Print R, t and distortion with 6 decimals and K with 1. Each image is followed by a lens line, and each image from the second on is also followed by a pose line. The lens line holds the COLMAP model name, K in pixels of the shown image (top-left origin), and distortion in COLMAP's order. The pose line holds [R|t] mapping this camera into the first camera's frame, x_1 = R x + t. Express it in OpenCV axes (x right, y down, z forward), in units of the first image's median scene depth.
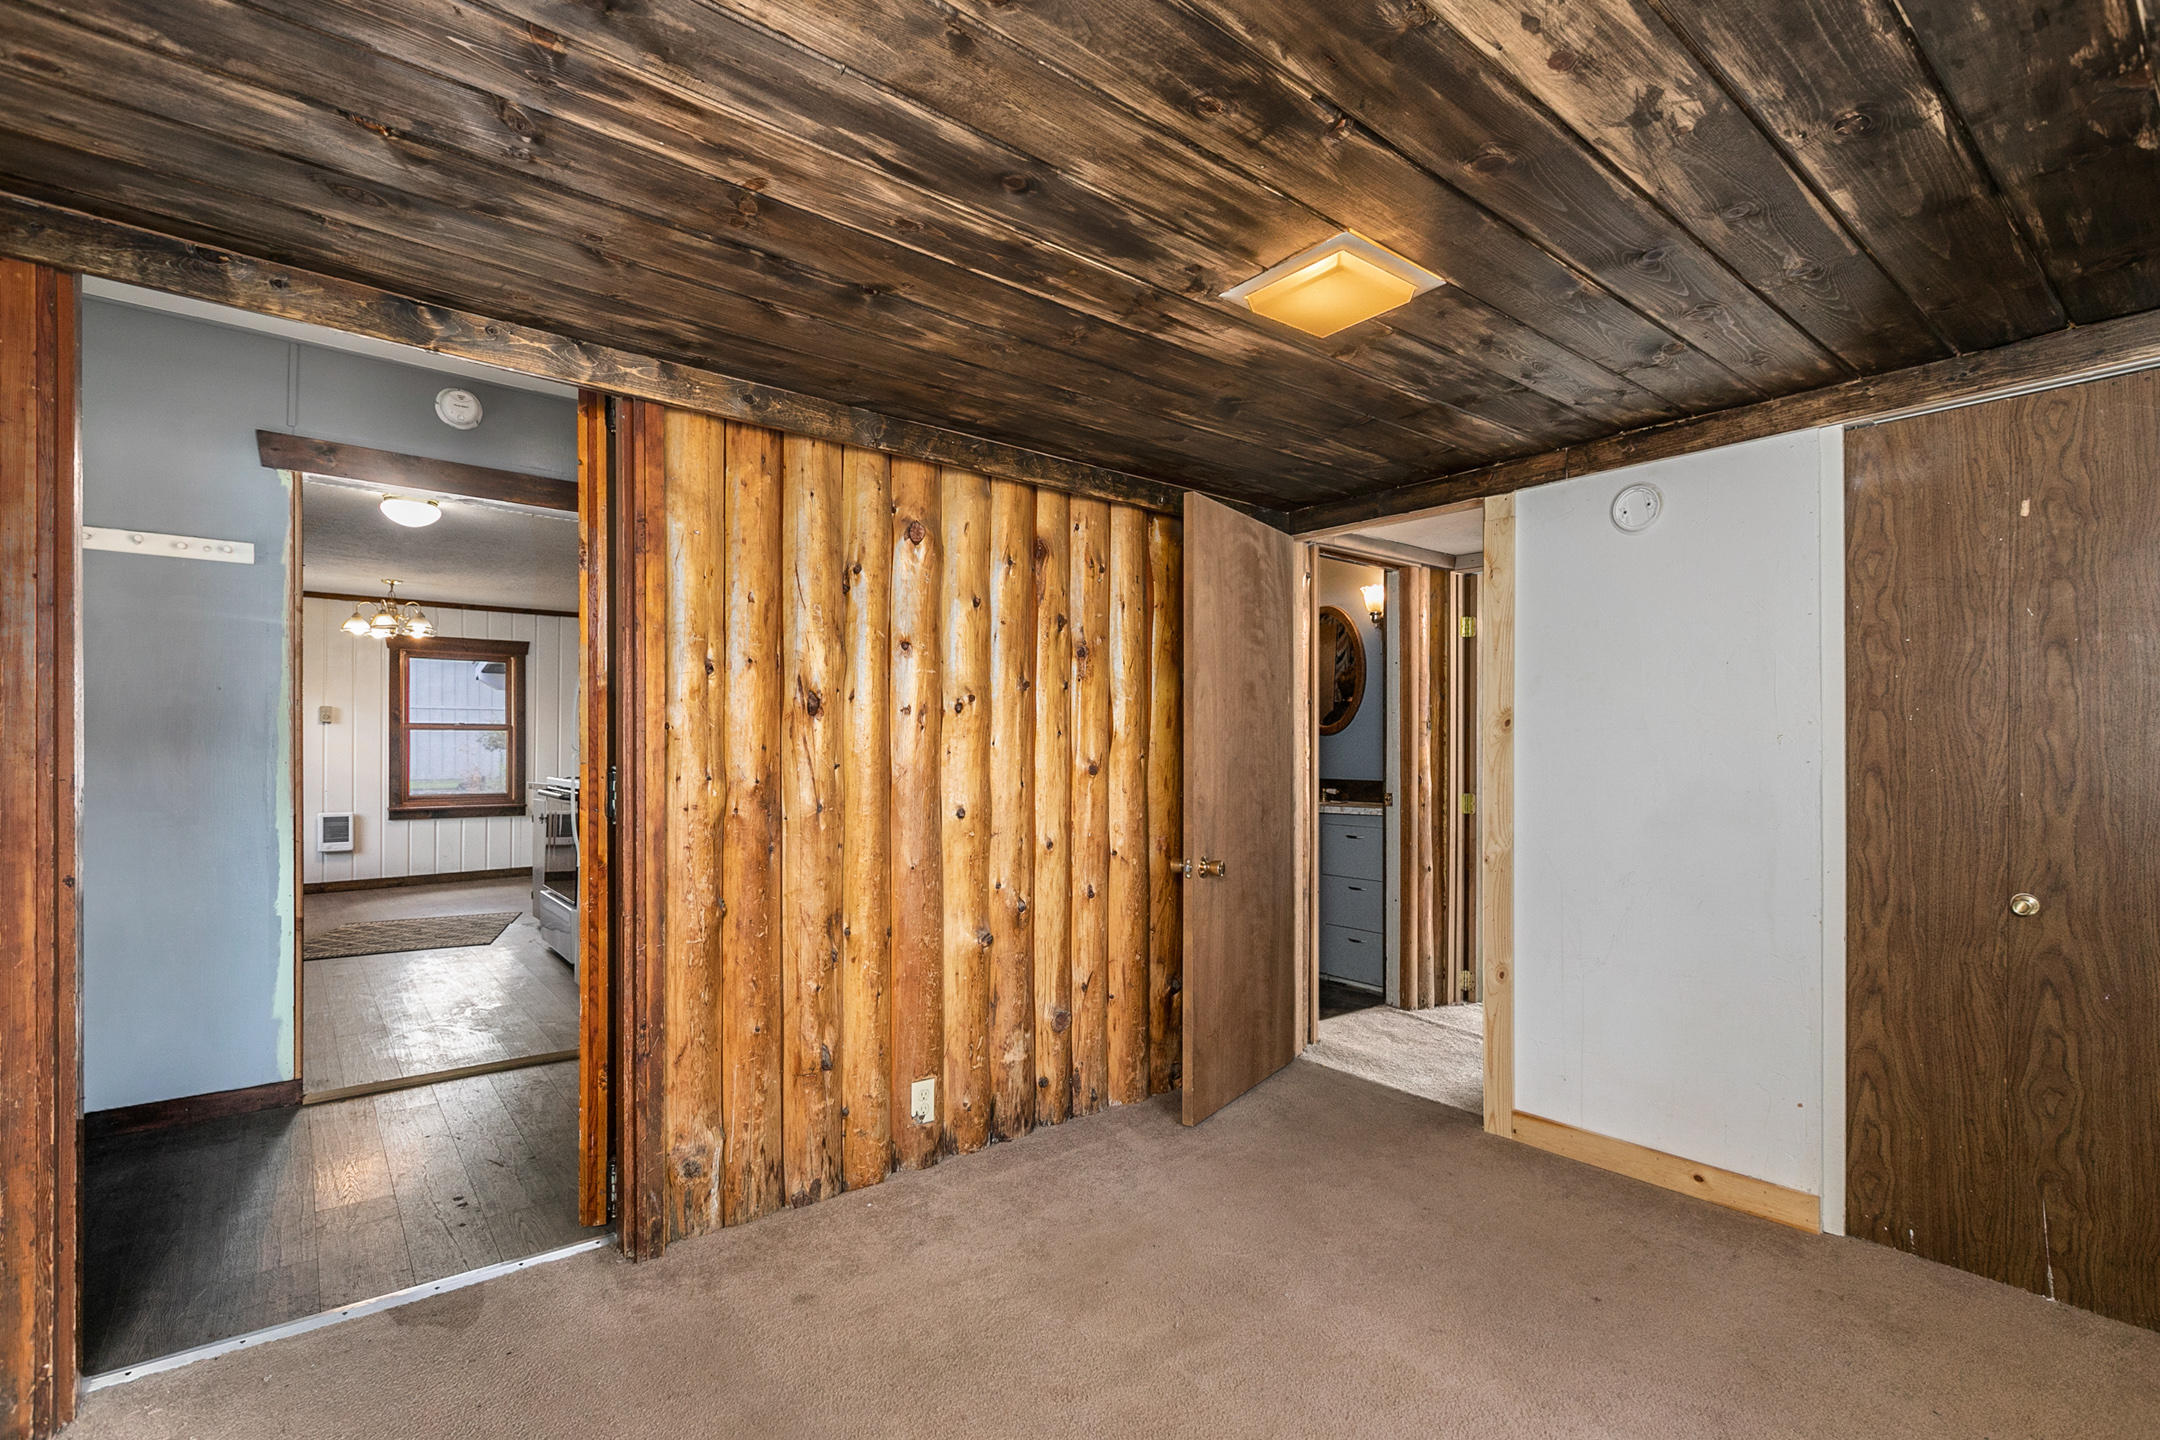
lens RADIAL K [[978.9, 0, 1076.2], [0, 978.9, 739.6], [0, 0, 1]] dist [-0.002837, -0.001491]
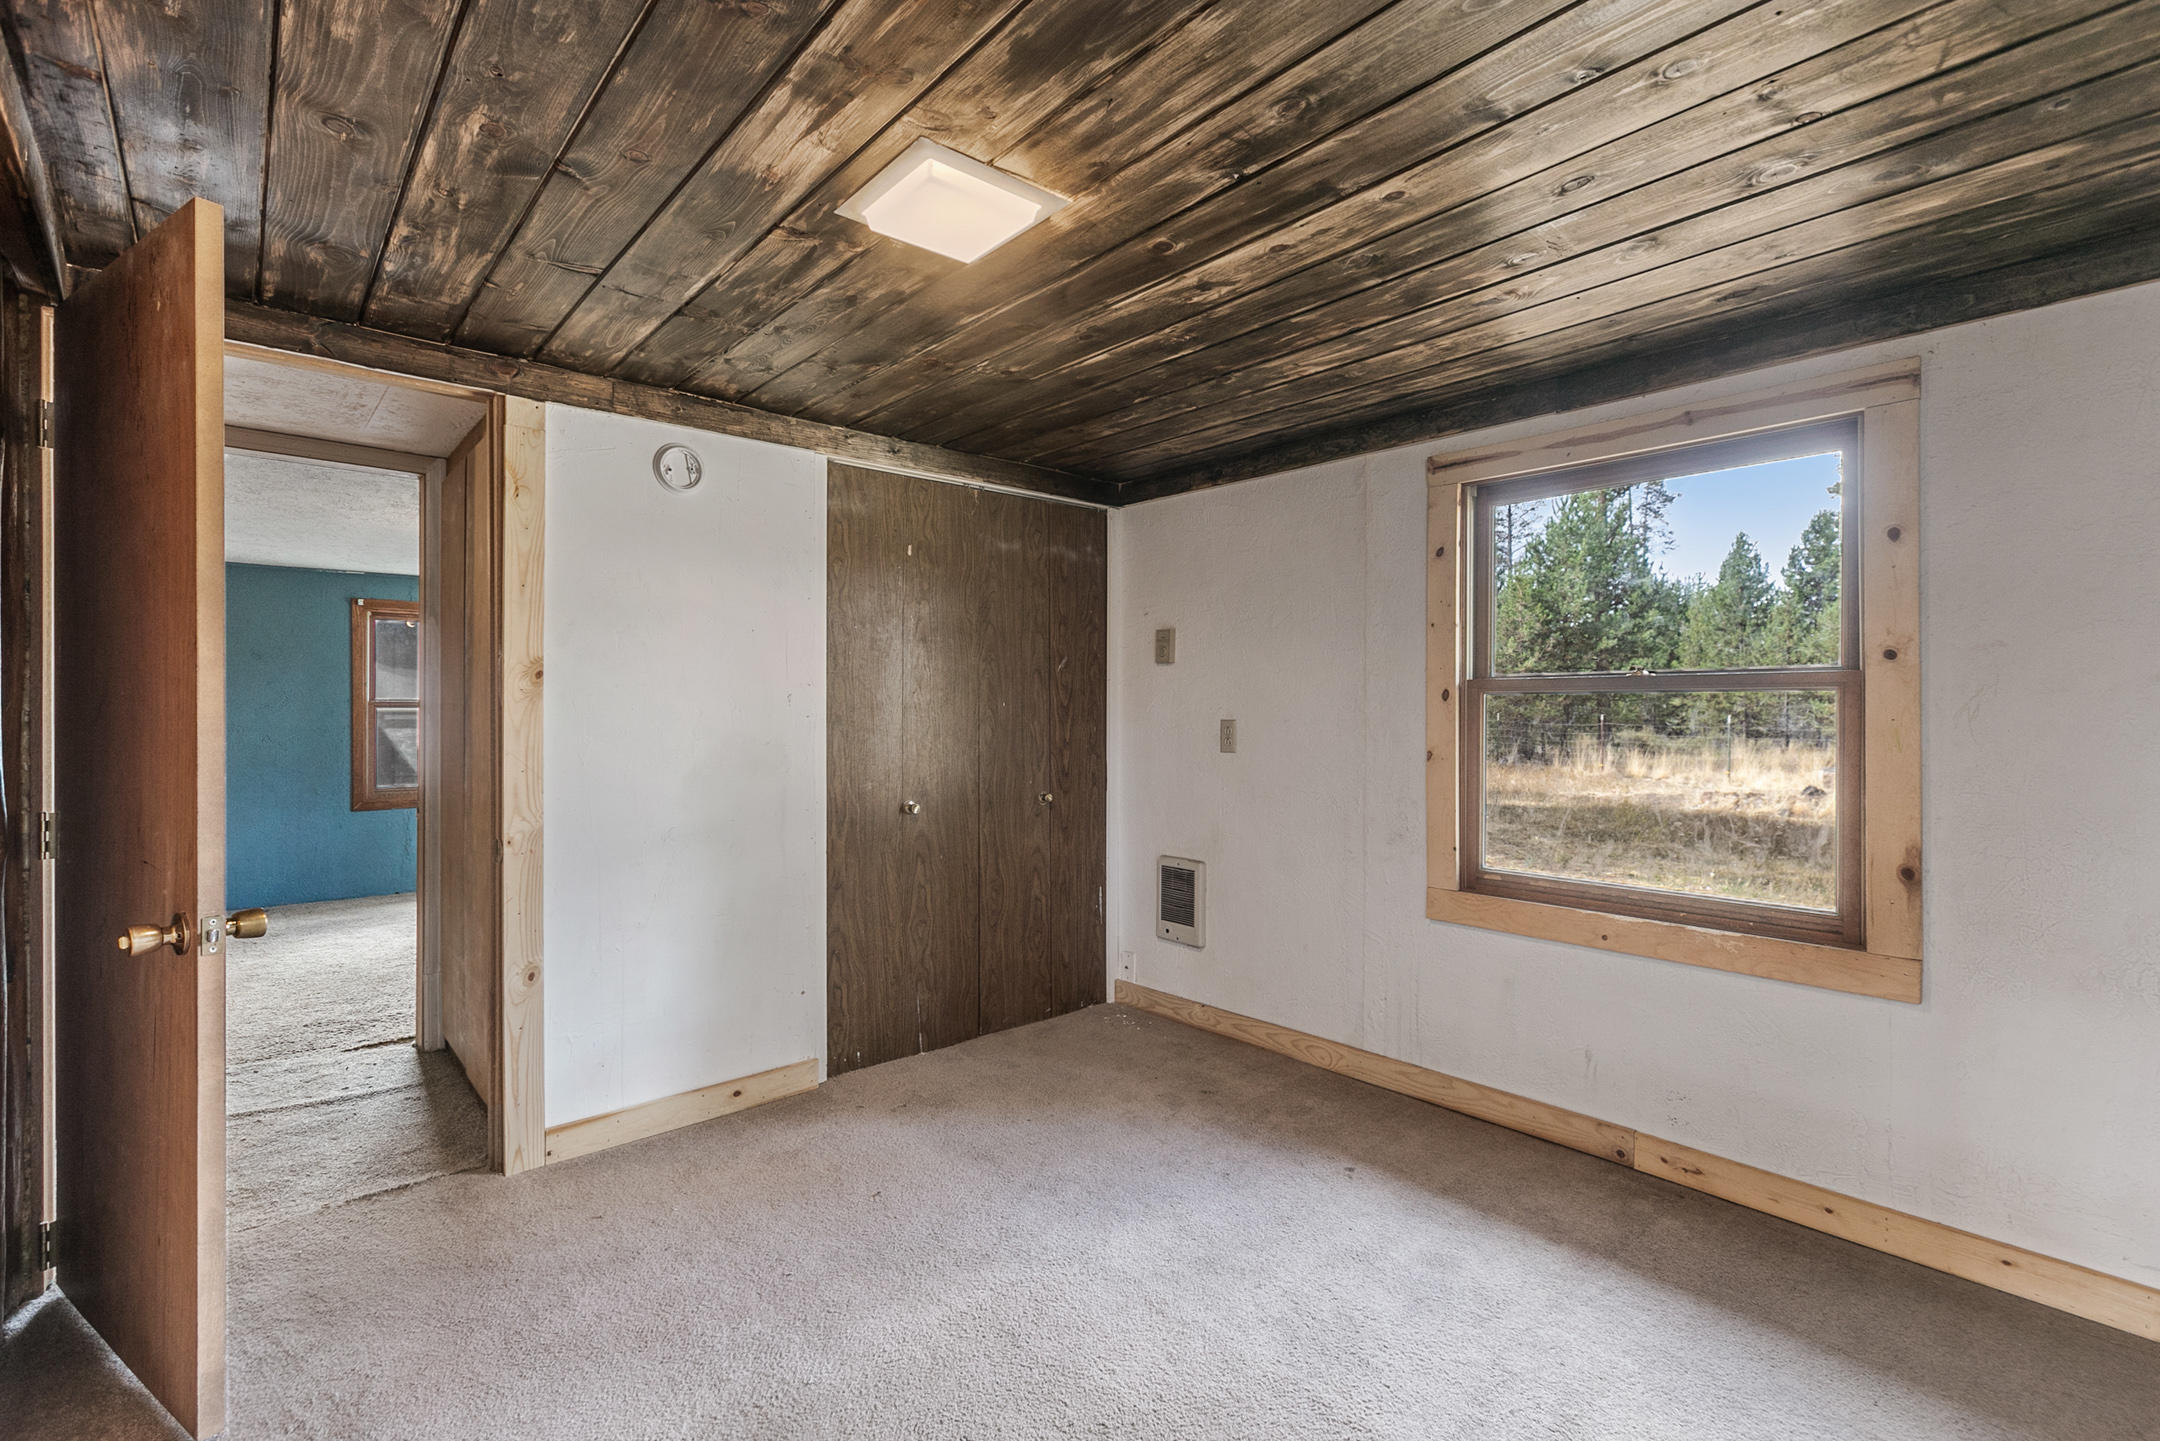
lens RADIAL K [[978.9, 0, 1074.5], [0, 978.9, 709.7], [0, 0, 1]] dist [-0.002837, -0.001491]
pose [[-0.039661, -0.000830, 0.999213, -0.558446], [-0.009596, 0.999954, 0.000449, 0.010688], [-0.999167, -0.009571, -0.039667, 0.764001]]
